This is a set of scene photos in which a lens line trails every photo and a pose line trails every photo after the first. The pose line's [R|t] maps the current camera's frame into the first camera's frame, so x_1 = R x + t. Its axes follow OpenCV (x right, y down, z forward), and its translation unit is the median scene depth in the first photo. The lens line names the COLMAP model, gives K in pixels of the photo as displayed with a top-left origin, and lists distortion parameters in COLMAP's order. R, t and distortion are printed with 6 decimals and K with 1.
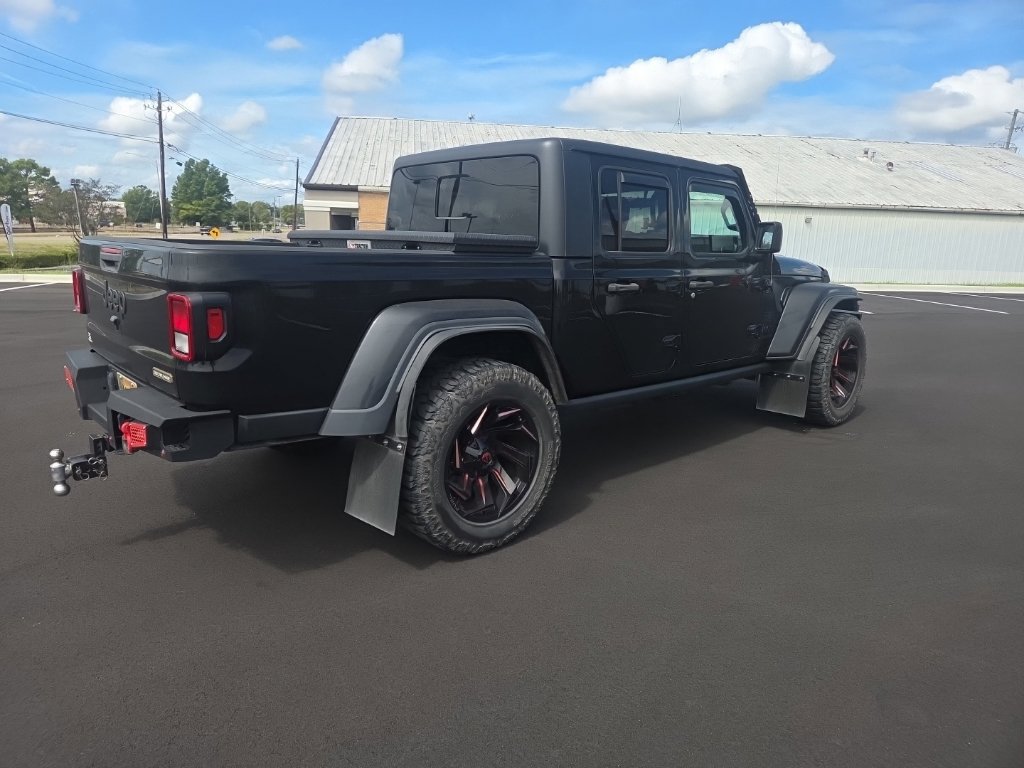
lens RADIAL K [[686.6, 0, 489.6], [0, 686.6, 389.6], [0, 0, 1]] dist [0.068077, -0.057010]
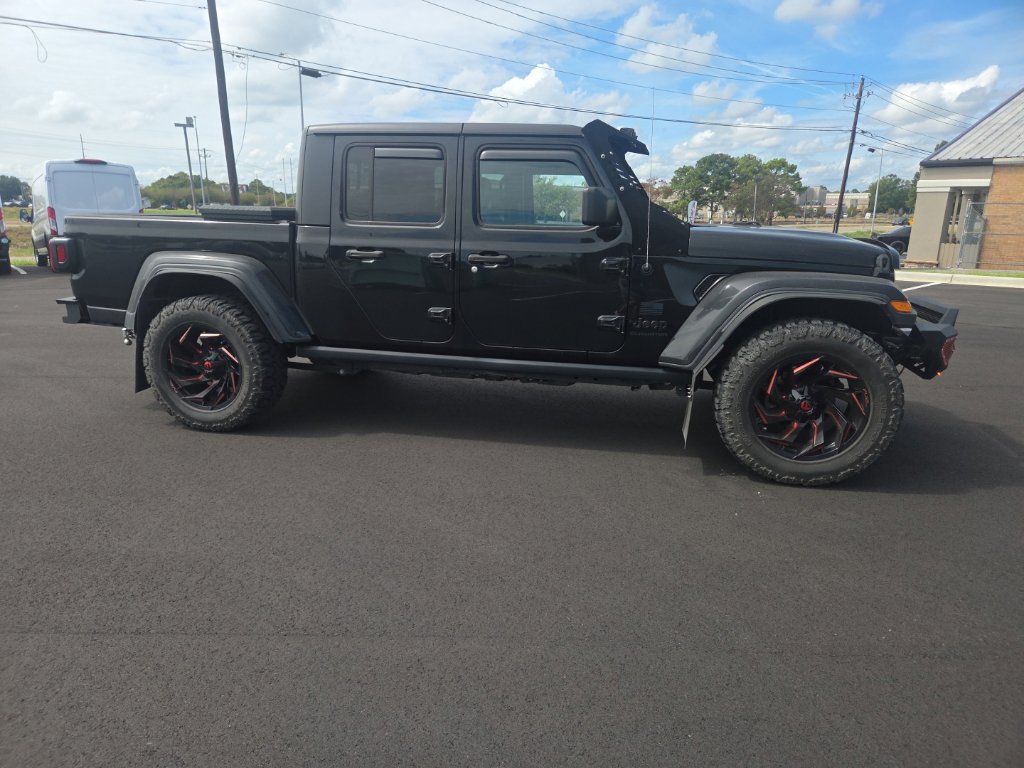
lens RADIAL K [[686.6, 0, 489.6], [0, 686.6, 389.6], [0, 0, 1]] dist [0.068077, -0.057010]
pose [[0.570786, 0.183952, -0.800228, 1.123509], [-0.175046, 0.979439, 0.100291, -0.073566], [0.802223, 0.082832, 0.591250, 0.474960]]
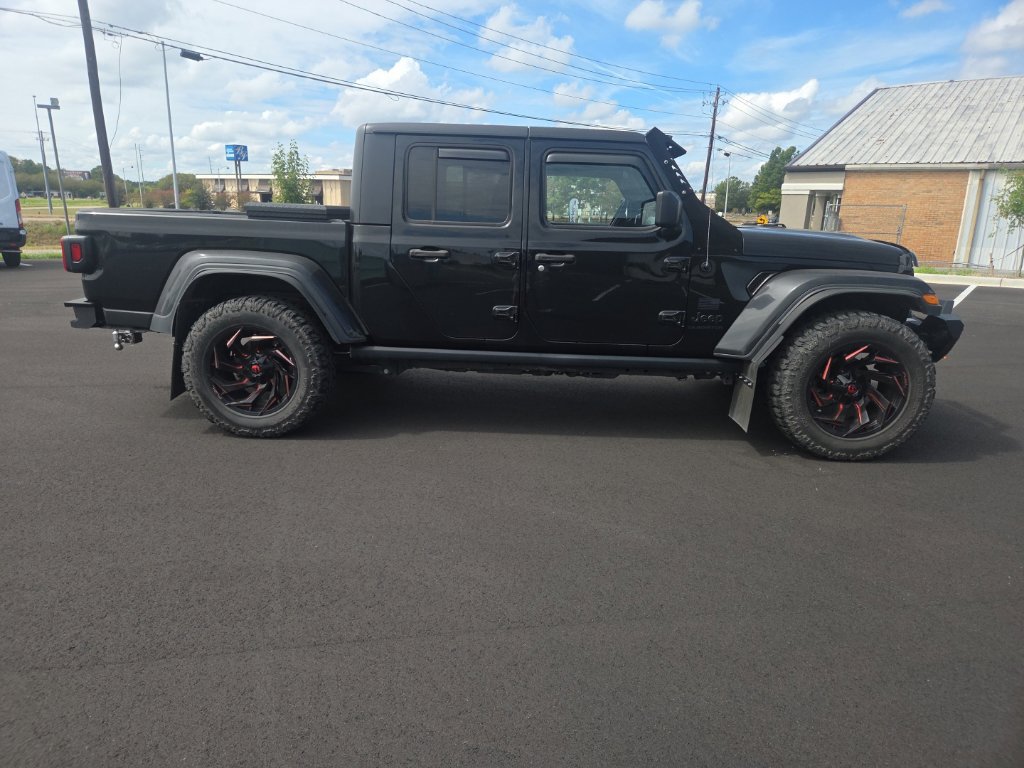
lens RADIAL K [[684.0, 0, 490.0], [0, 684.0, 385.0], [0, 0, 1]] dist [0.068768, -0.057565]
pose [[0.709500, 0.164200, -0.685309, 0.962278], [-0.157256, 0.984844, 0.073163, -0.032445], [0.686936, 0.055860, 0.724568, 0.251541]]
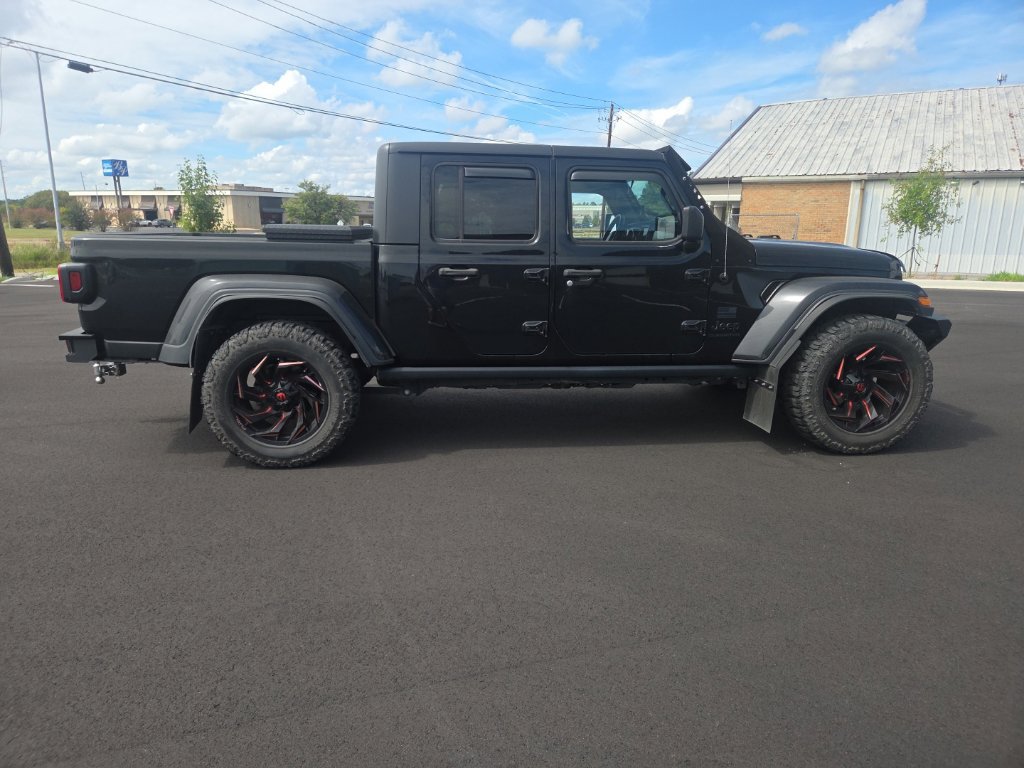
lens RADIAL K [[685.6, 0, 488.6], [0, 685.6, 384.5], [0, 0, 1]] dist [0.067118, -0.056145]
pose [[0.801442, 0.113974, -0.587112, 0.821015], [-0.114741, 0.992740, 0.036089, -0.012767], [0.586962, 0.038442, 0.808701, 0.128301]]
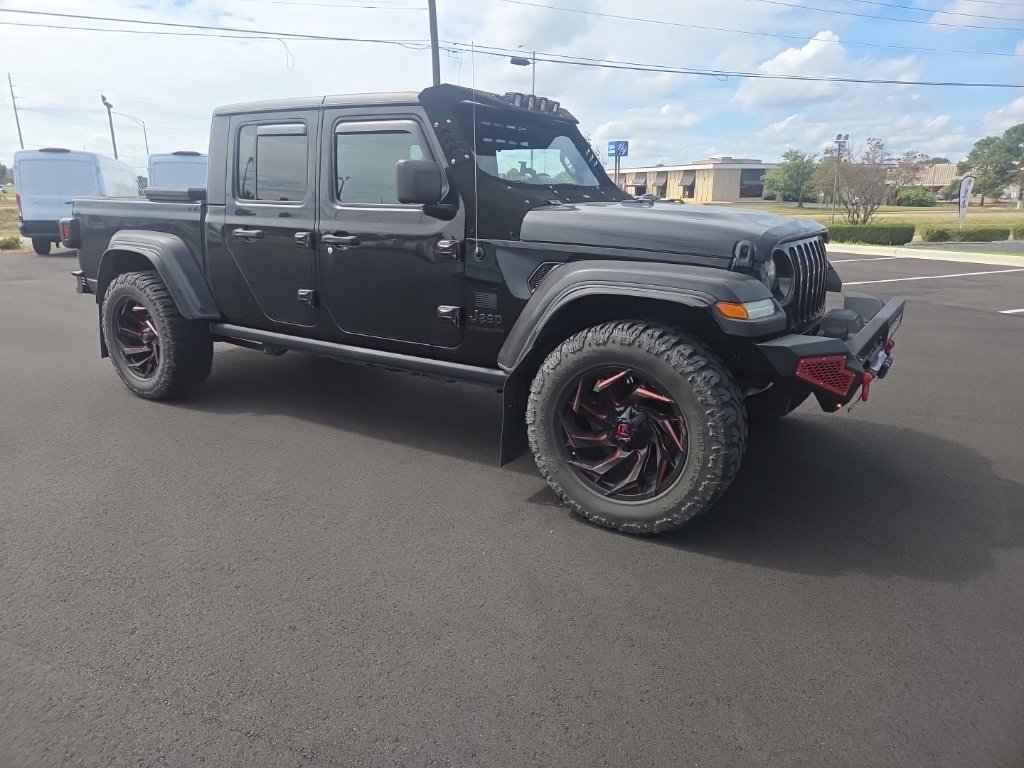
lens RADIAL K [[677.7, 0, 485.7], [0, 677.7, 381.4], [0, 0, 1]] dist [0.060675, -0.056230]
pose [[0.253032, 0.228301, -0.940135, 1.245921], [-0.204572, 0.962411, 0.178651, -0.175746], [0.945582, 0.147121, 0.290225, 0.978433]]
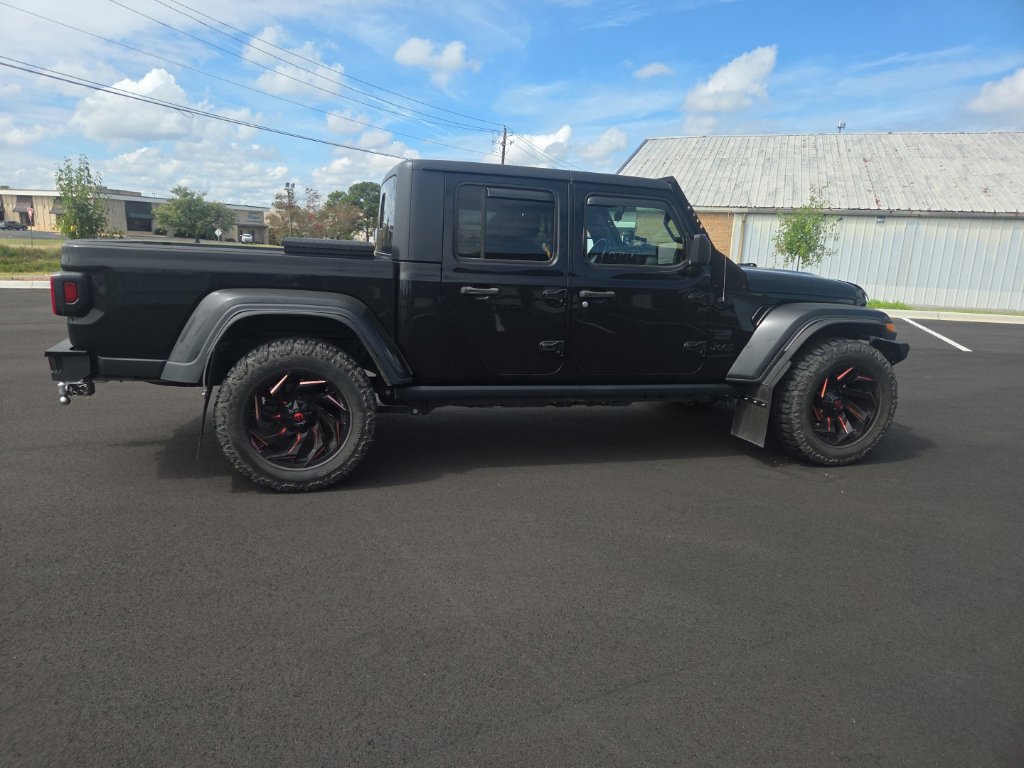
lens RADIAL K [[686.6, 0, 489.6], [0, 686.6, 389.6], [0, 0, 1]] dist [0.068077, -0.057010]
pose [[0.888038, 0.102845, -0.448120, 0.655409], [-0.115197, 0.993343, -0.000310, 0.007454], [0.445105, 0.051897, 0.893973, 0.021531]]
